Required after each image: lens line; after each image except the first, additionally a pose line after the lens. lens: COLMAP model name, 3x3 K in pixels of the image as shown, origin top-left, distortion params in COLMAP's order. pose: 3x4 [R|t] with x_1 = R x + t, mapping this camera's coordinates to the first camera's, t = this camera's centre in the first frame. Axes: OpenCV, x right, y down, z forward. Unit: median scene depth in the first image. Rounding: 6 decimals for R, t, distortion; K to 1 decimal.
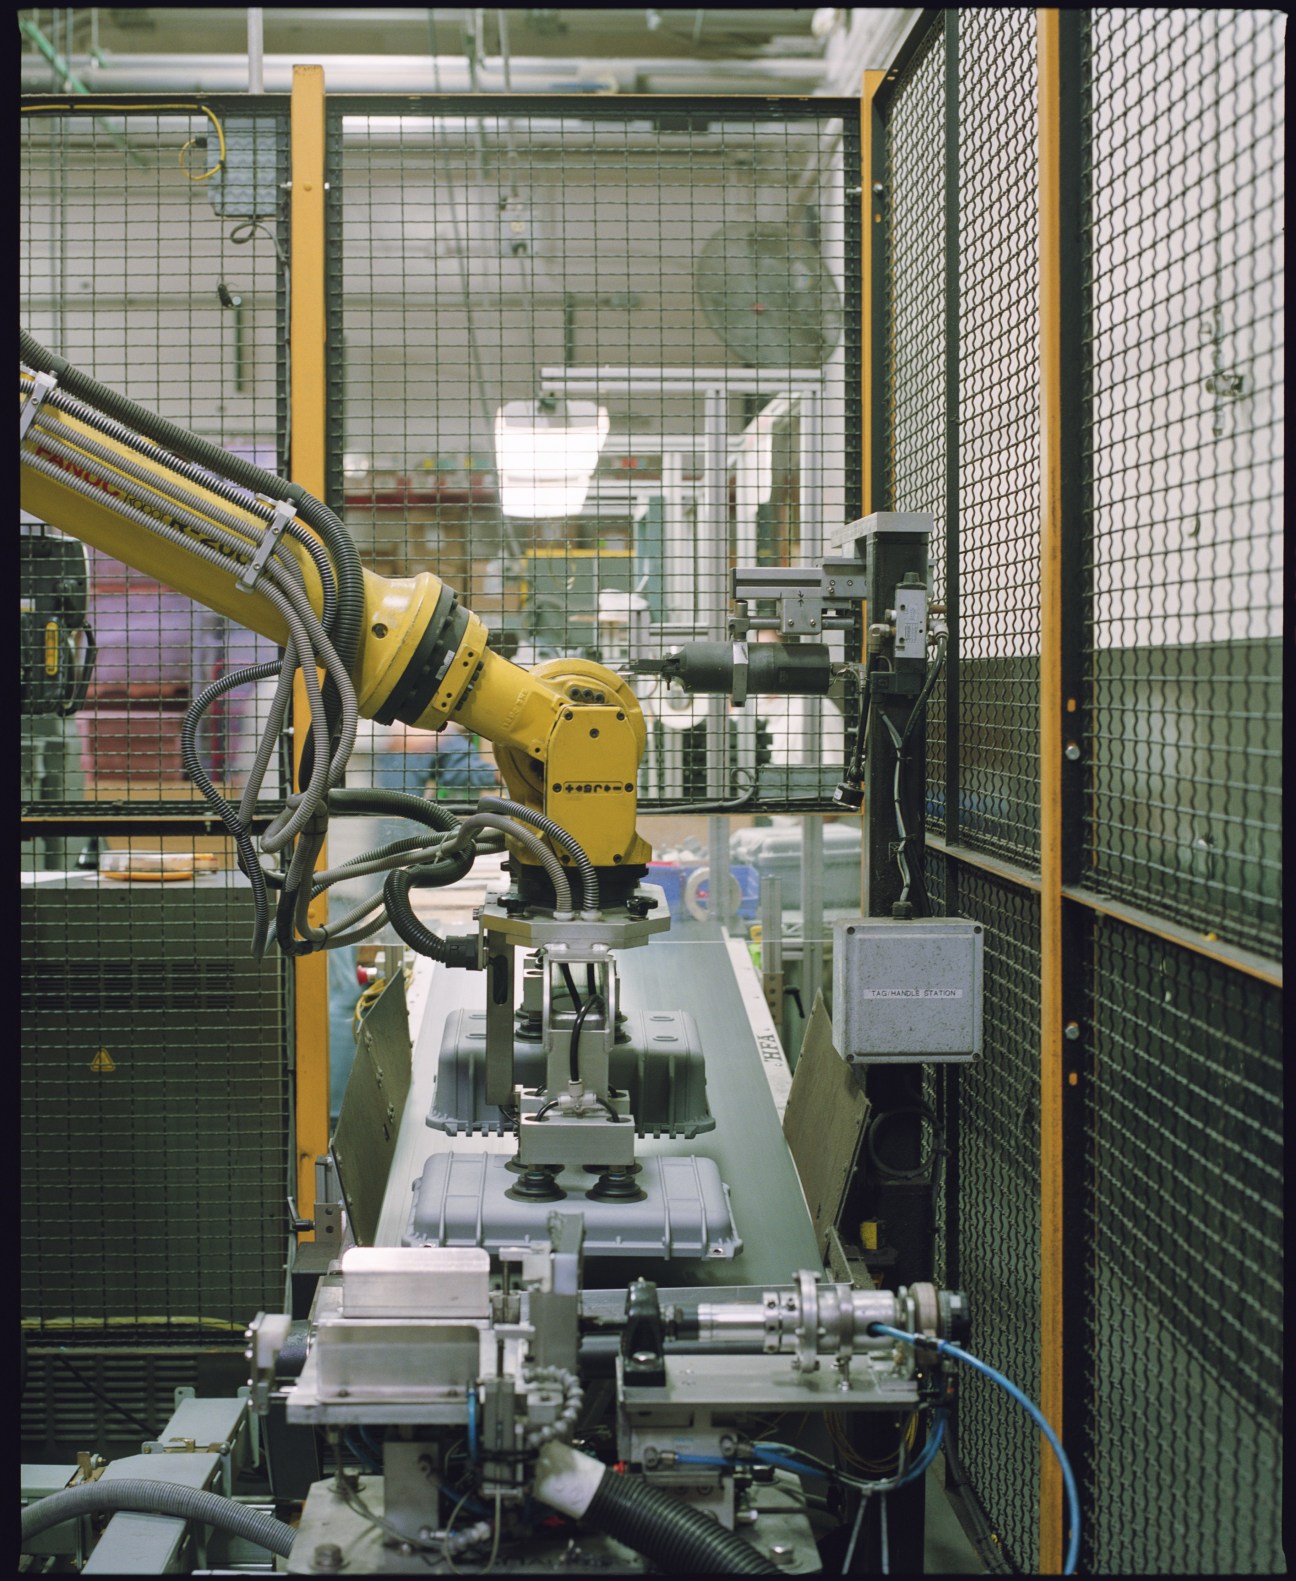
lens RADIAL K [[2853.6, 0, 648.0], [0, 2853.6, 790.5], [0, 0, 1]] dist [-0.037835, -0.144765]
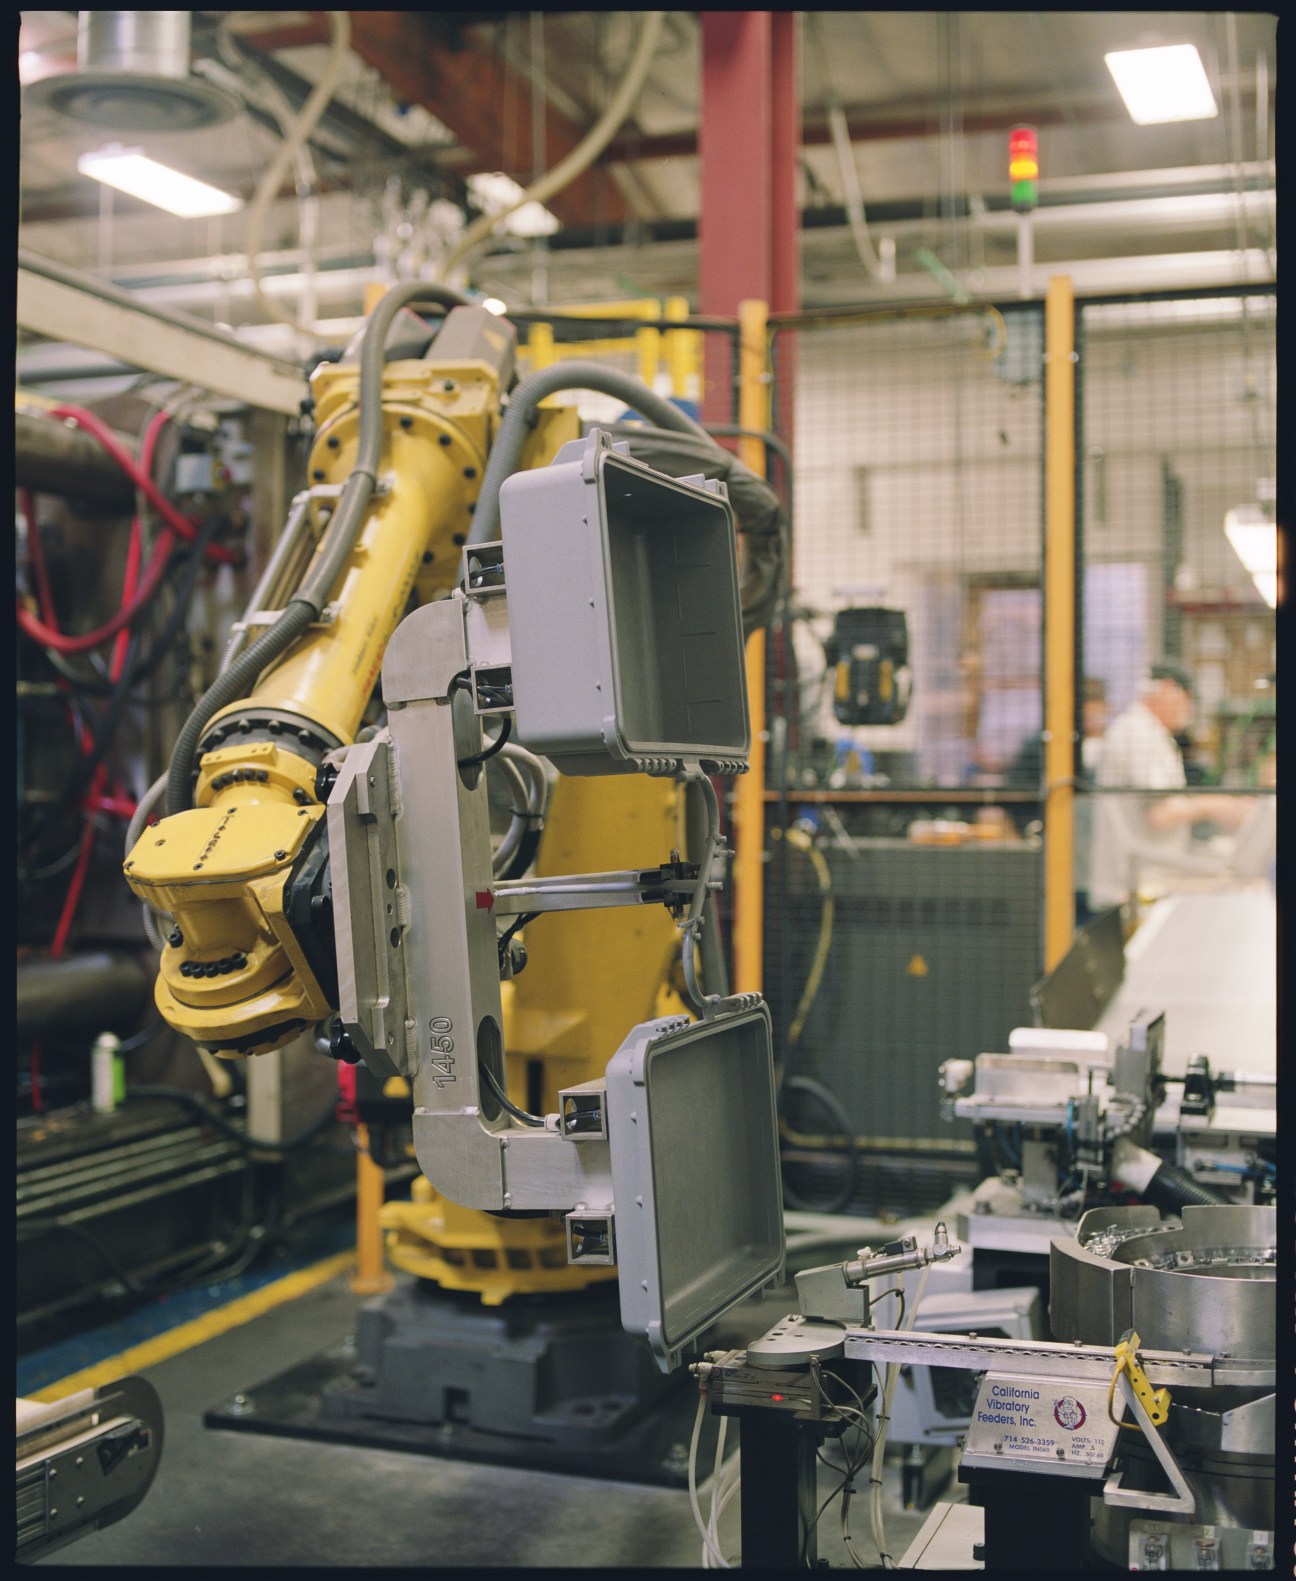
lens RADIAL K [[2359.3, 0, 648.0], [0, 2359.3, 790.5], [0, 0, 1]] dist [-0.005275, -0.001639]
pose [[0.938511, 0.007798, -0.345161, 0.159993], [-0.019833, 0.999312, -0.031348, 0.078400], [0.344679, 0.036266, 0.938020, -0.303388]]
